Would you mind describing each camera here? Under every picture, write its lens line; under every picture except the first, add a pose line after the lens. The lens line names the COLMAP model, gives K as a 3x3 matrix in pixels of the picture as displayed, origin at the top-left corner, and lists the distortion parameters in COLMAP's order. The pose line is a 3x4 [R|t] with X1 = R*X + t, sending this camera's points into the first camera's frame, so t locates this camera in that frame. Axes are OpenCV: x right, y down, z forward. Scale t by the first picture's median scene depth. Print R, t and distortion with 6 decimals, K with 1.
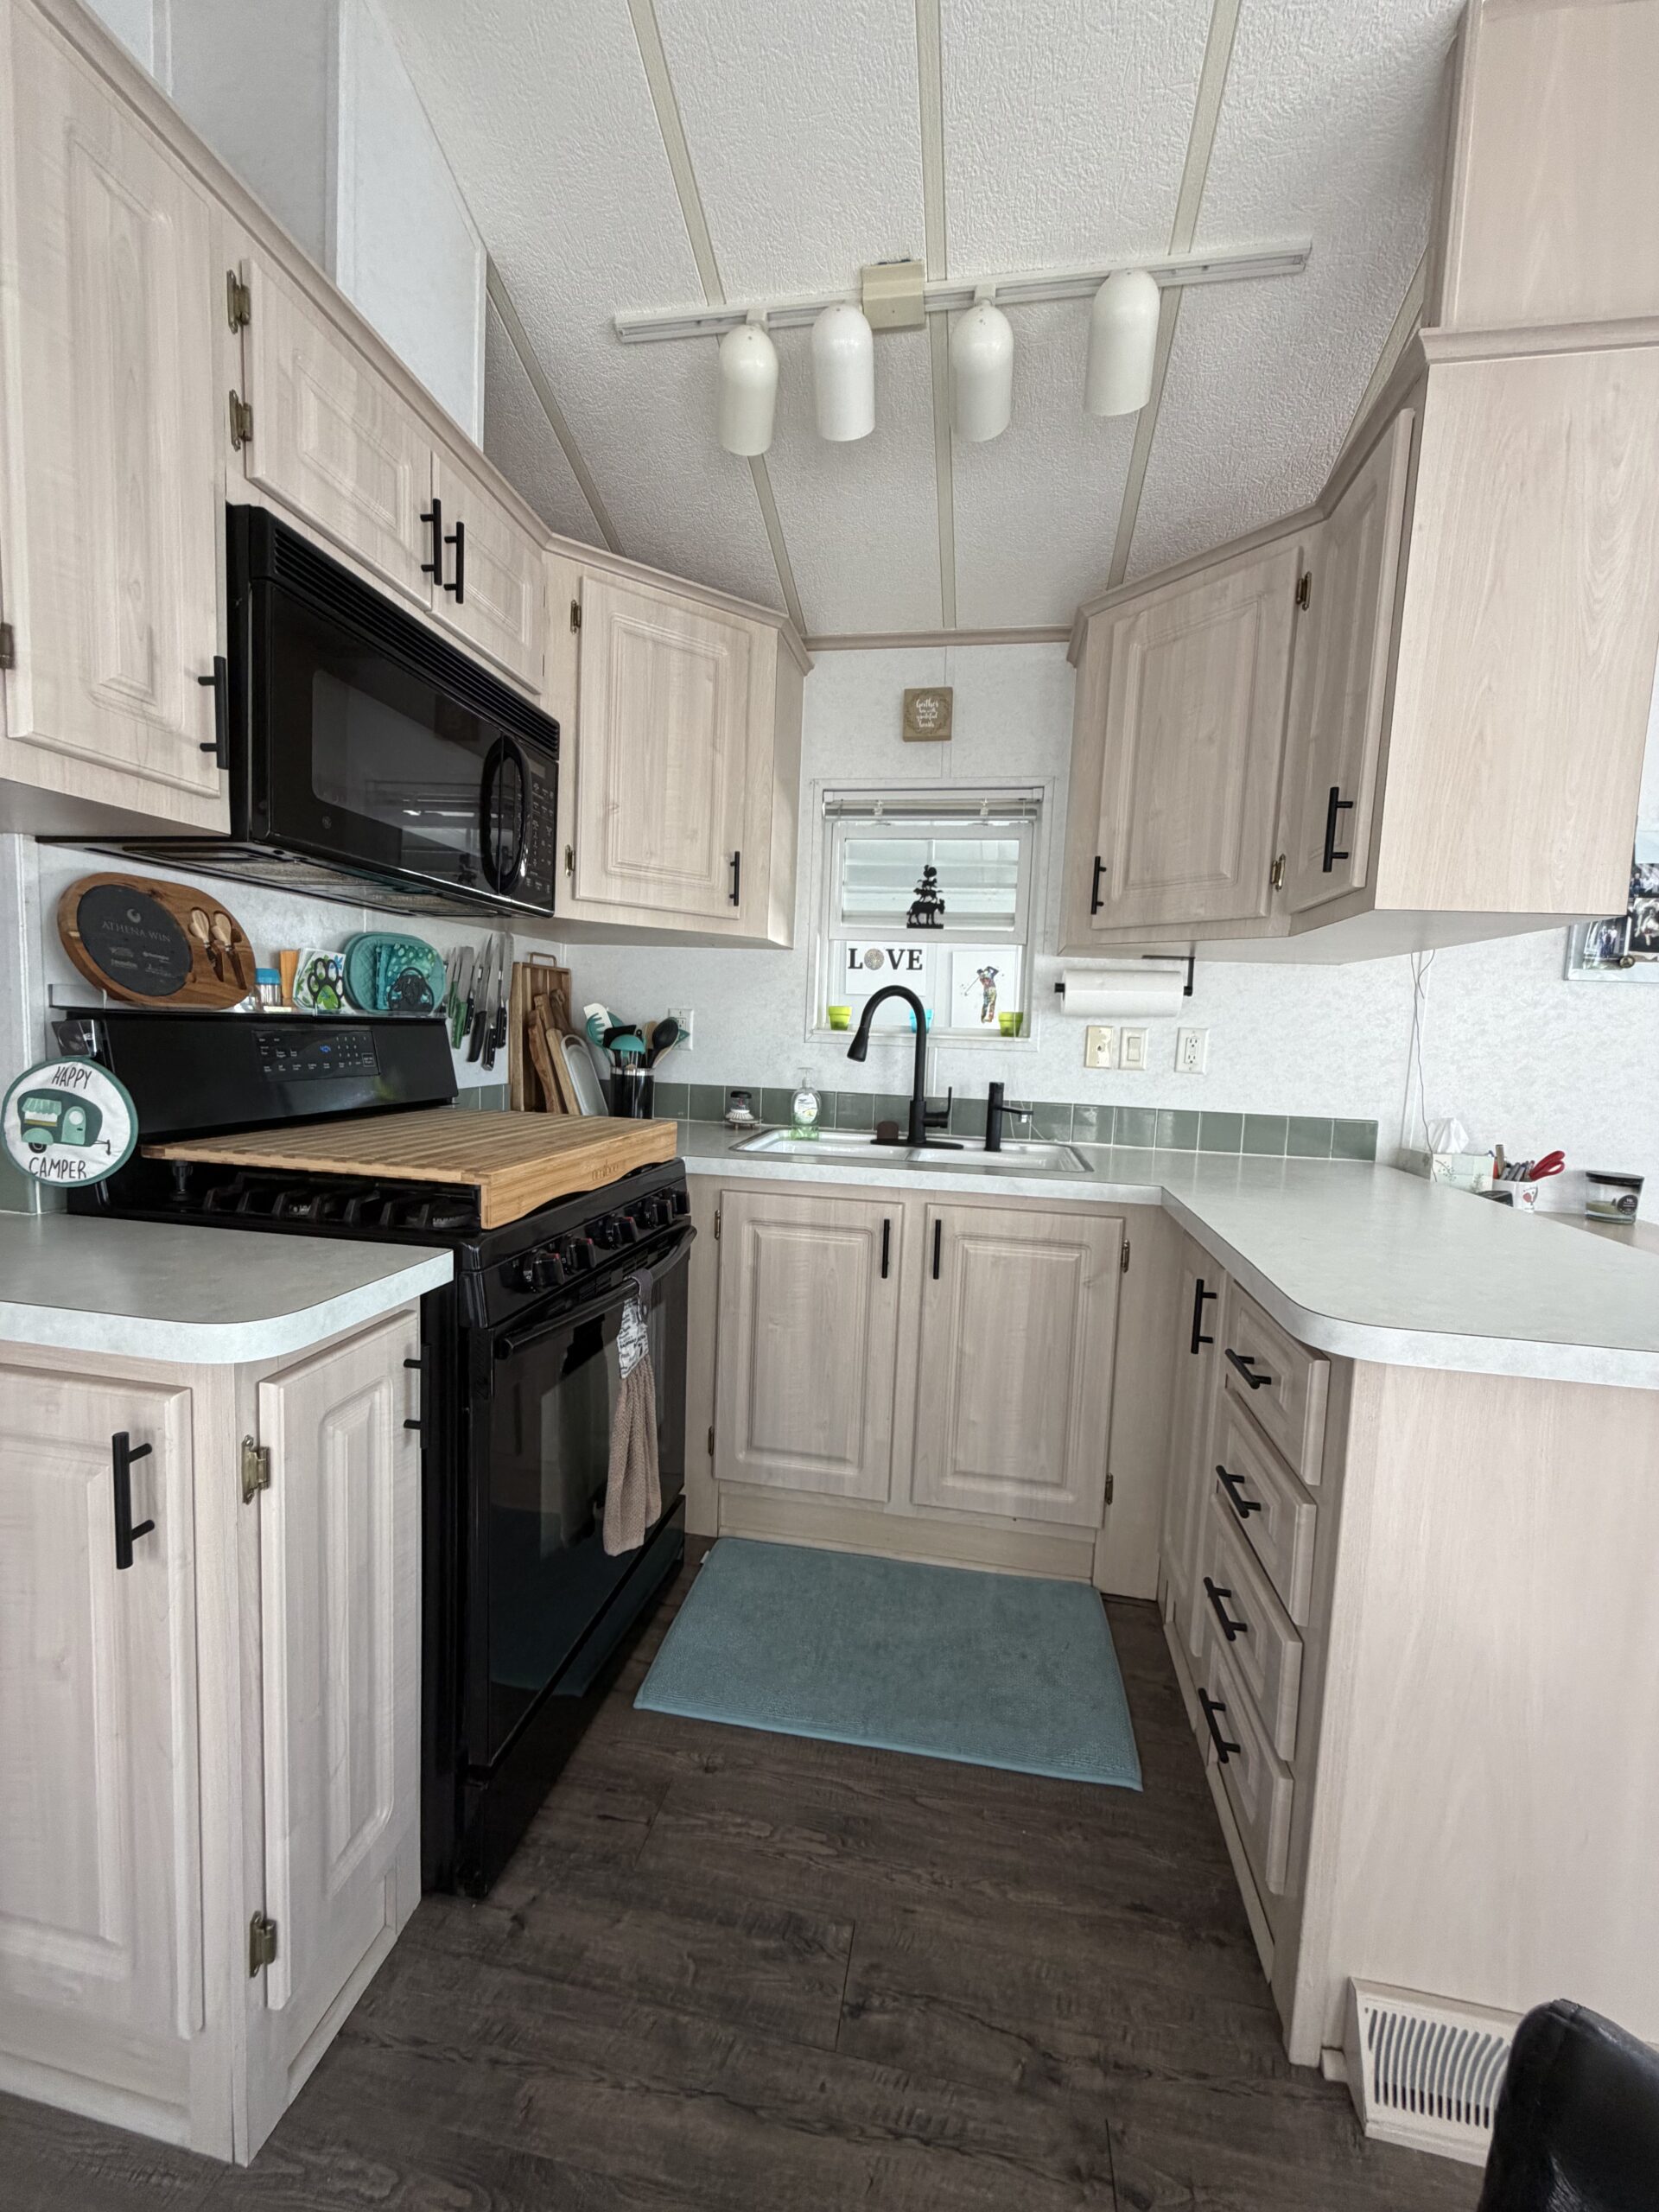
lens RADIAL K [[881.4, 0, 820.7], [0, 881.4, 1101.6], [0, 0, 1]] dist [0.005635, 0.000608]
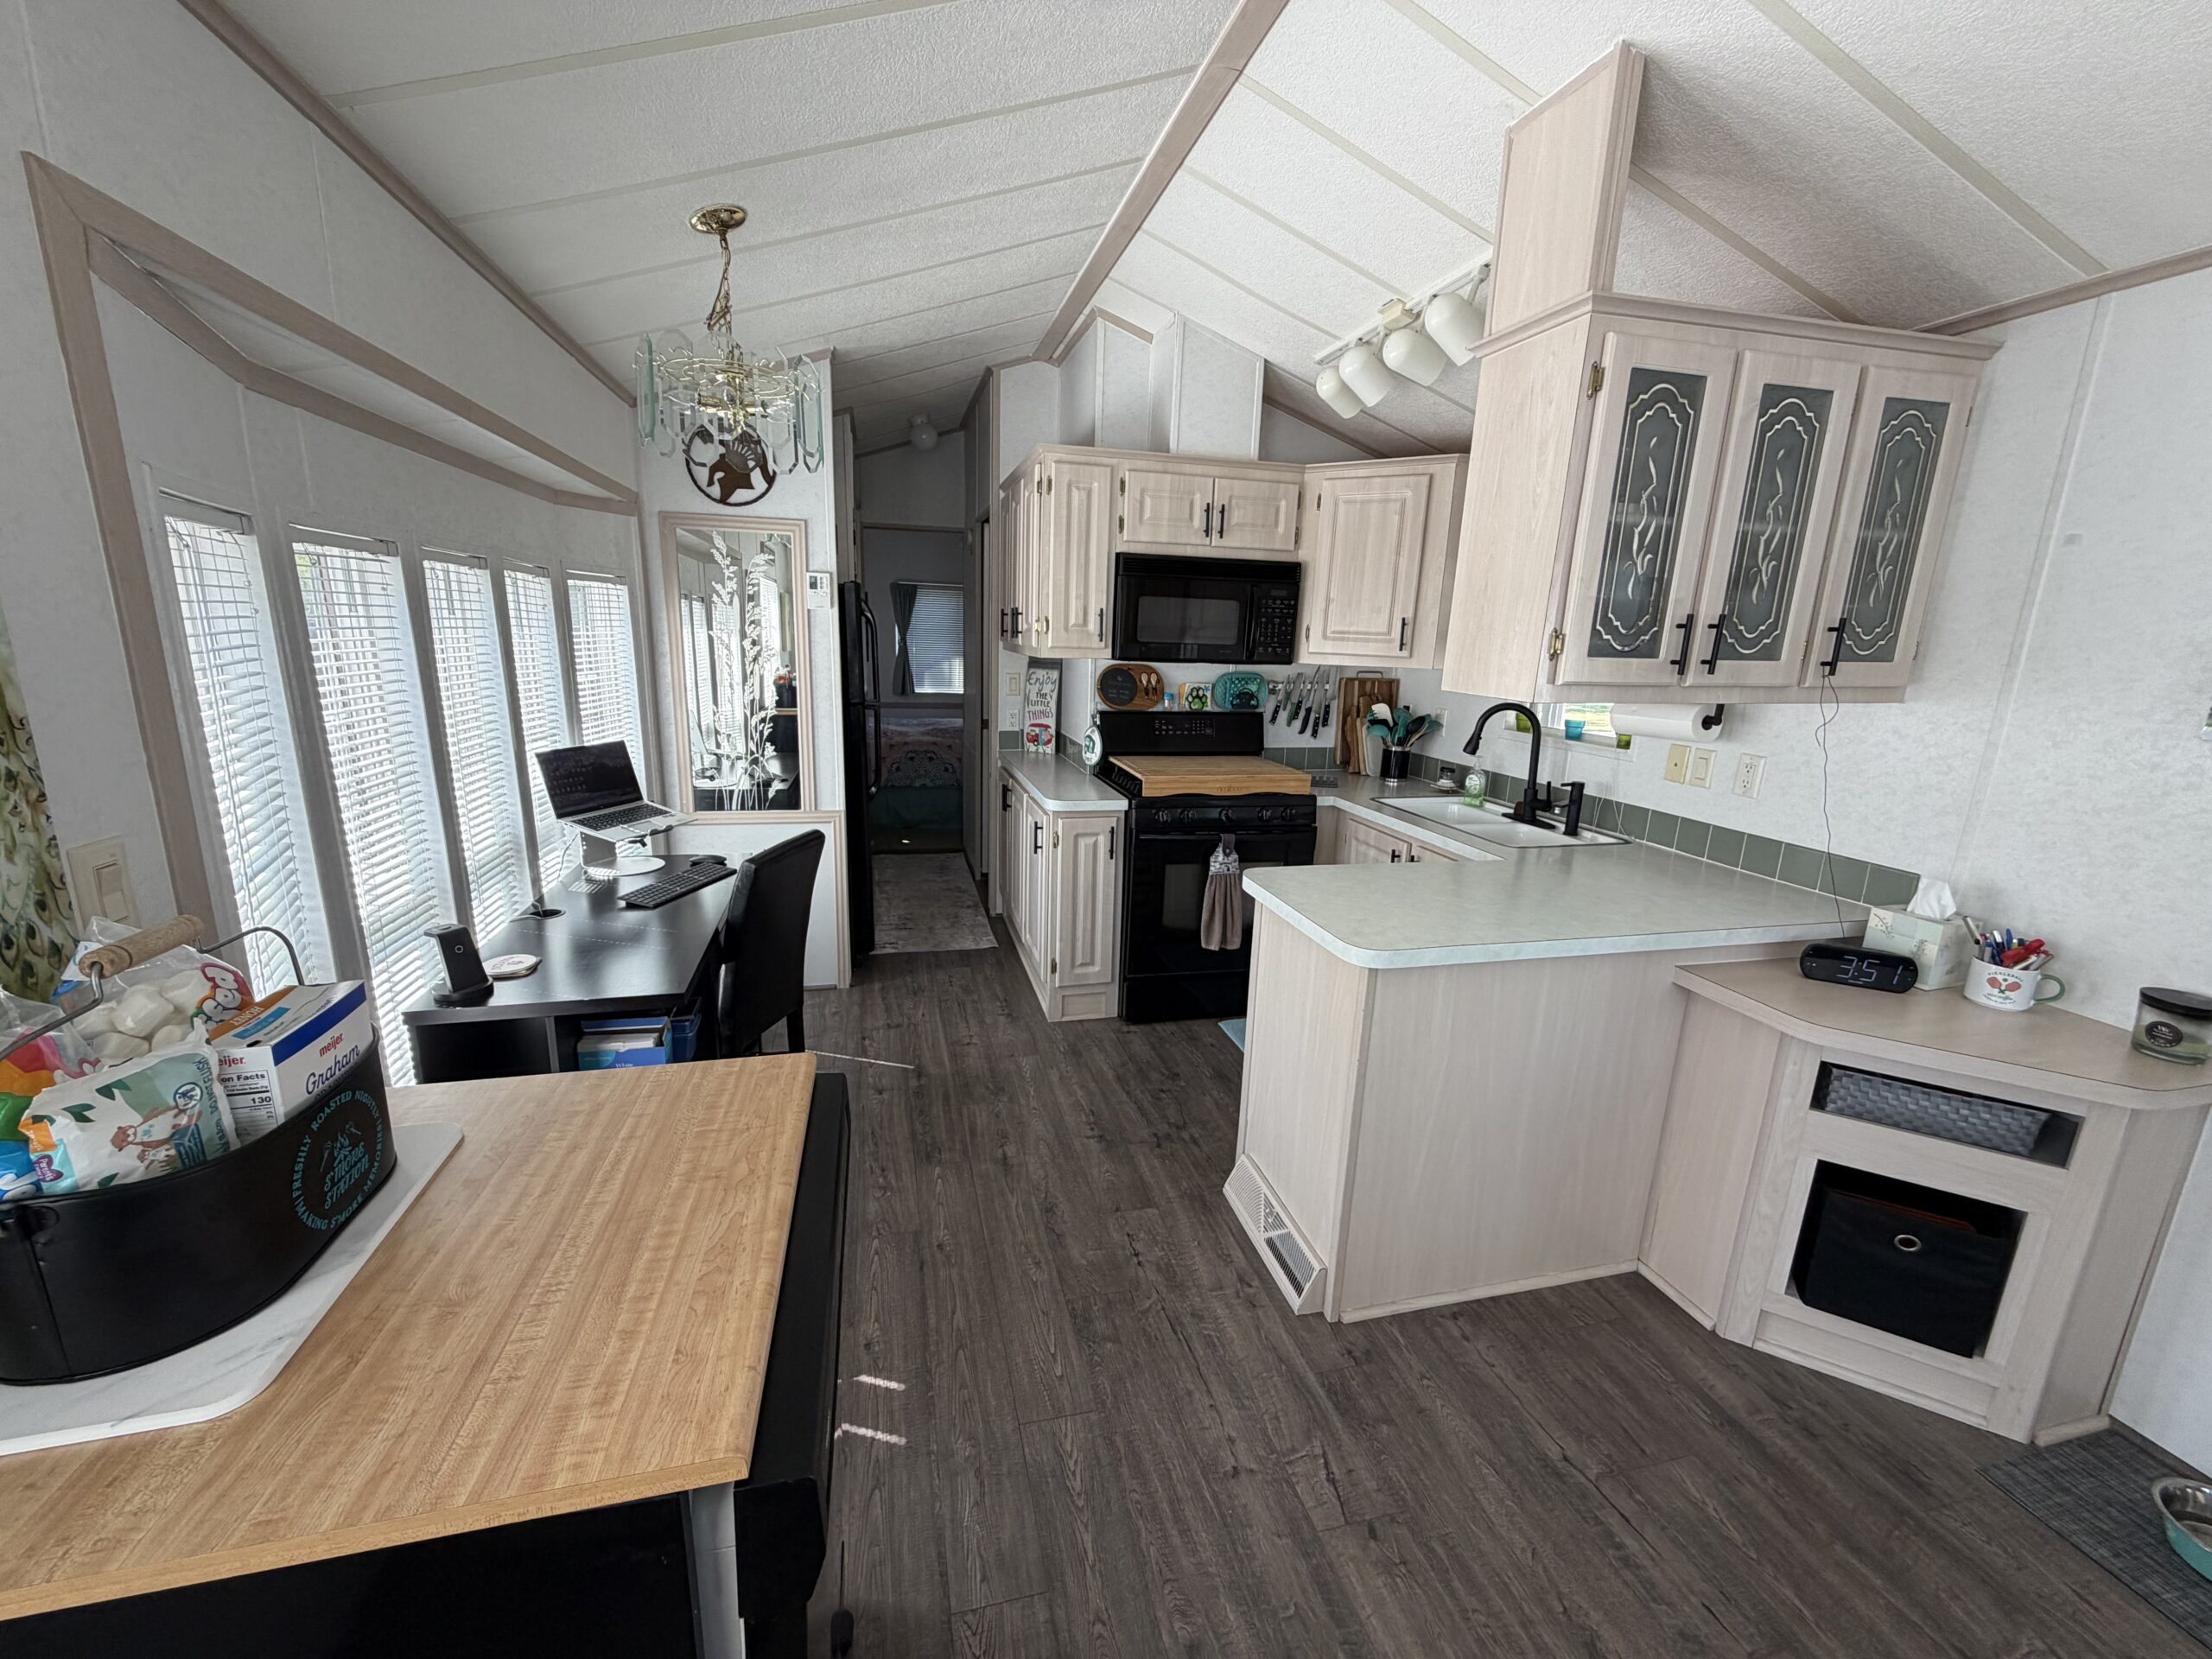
lens RADIAL K [[881.4, 0, 1106.2], [0, 881.4, 833.7], [0, 0, 1]] dist [0.005635, 0.000608]
pose [[0.419936, 0.180413, -0.889441, 1.228453], [-0.090601, 0.983480, 0.156711, -0.099660], [0.903020, 0.014776, 0.429344, -0.191402]]
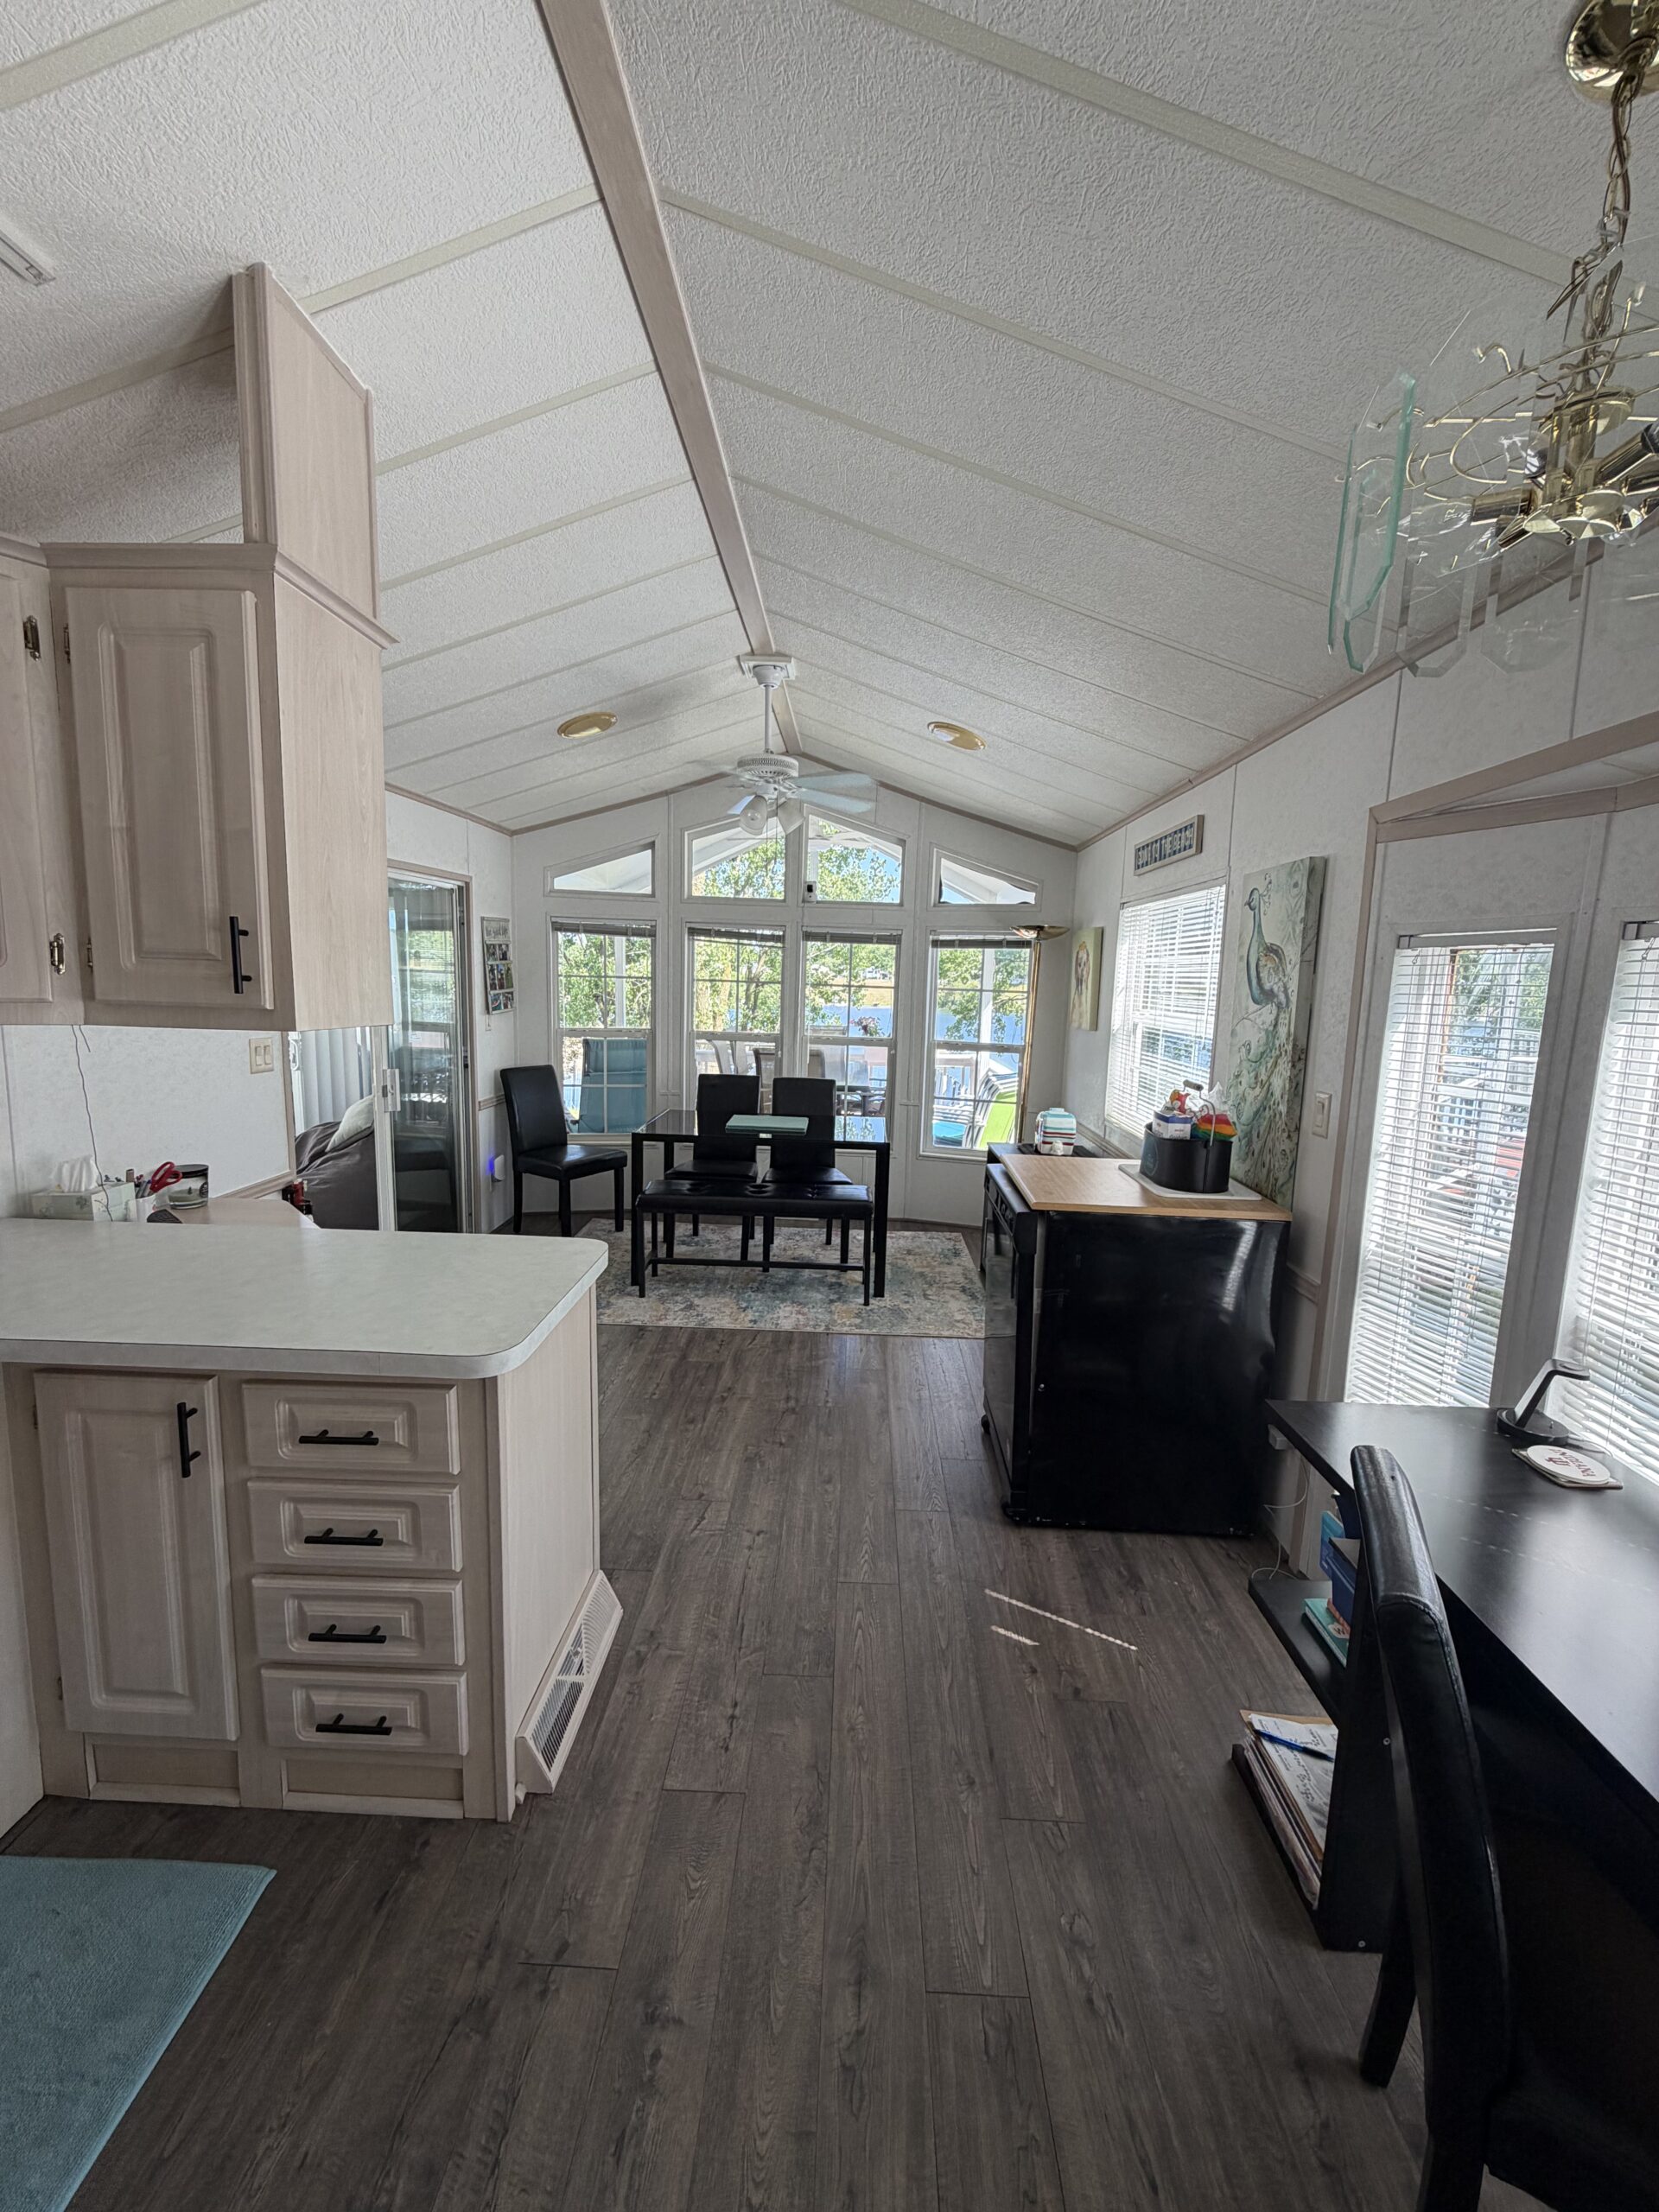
lens RADIAL K [[881.4, 0, 834.3], [0, 881.4, 1093.8], [0, 0, 1]] dist [0.005635, 0.000608]
pose [[-0.149795, -0.172426, 0.973566, -0.429631], [0.052320, 0.981914, 0.181955, -0.205325], [-0.987332, 0.078193, -0.138064, 0.294704]]
